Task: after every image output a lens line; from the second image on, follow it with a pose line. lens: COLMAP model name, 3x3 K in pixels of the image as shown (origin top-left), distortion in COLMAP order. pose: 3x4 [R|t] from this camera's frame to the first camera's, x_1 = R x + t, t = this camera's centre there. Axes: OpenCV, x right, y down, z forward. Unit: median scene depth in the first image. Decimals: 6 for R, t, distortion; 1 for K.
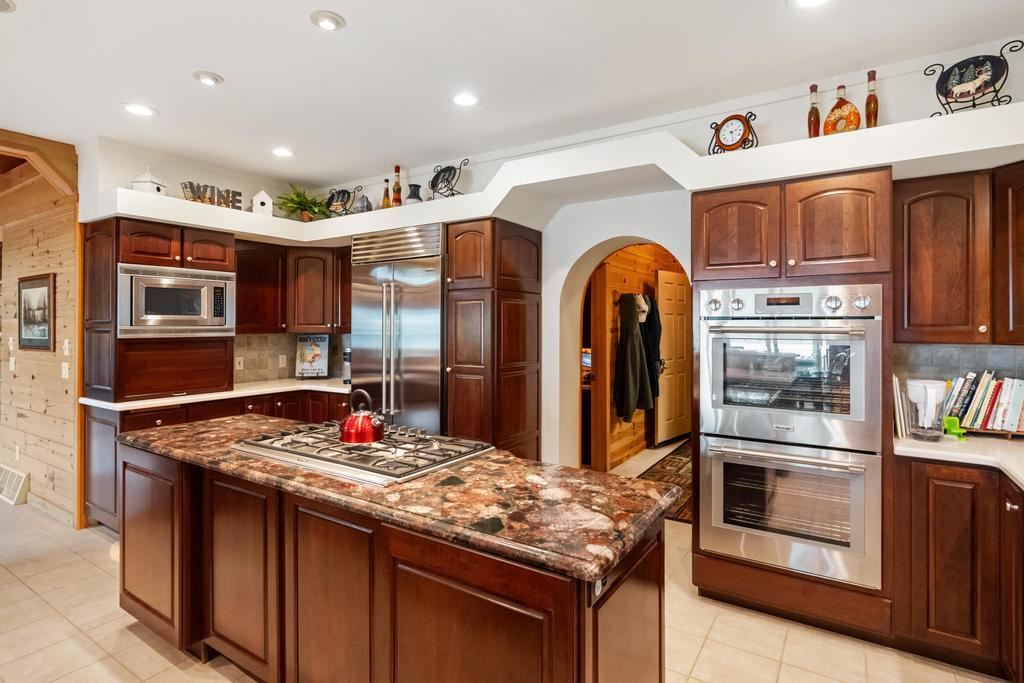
lens RADIAL K [[525.0, 0, 506.0], [0, 525.0, 326.1], [0, 0, 1]] dist [0.001928, 0.001308]
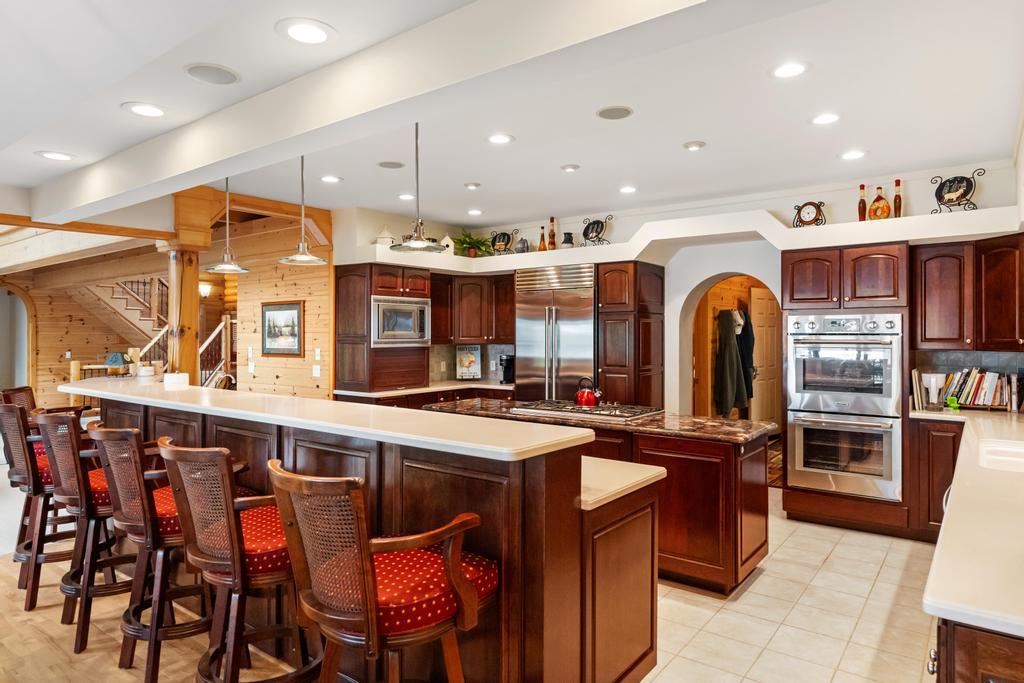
lens RADIAL K [[622.9, 0, 510.9], [0, 622.9, 335.3], [0, 0, 1]] dist [0.007404, -0.000292]
pose [[0.997603, -0.001806, -0.069178, -0.228193], [0.001837, 0.999998, 0.000395, -0.010083], [0.069177, -0.000521, 0.997604, -0.641722]]
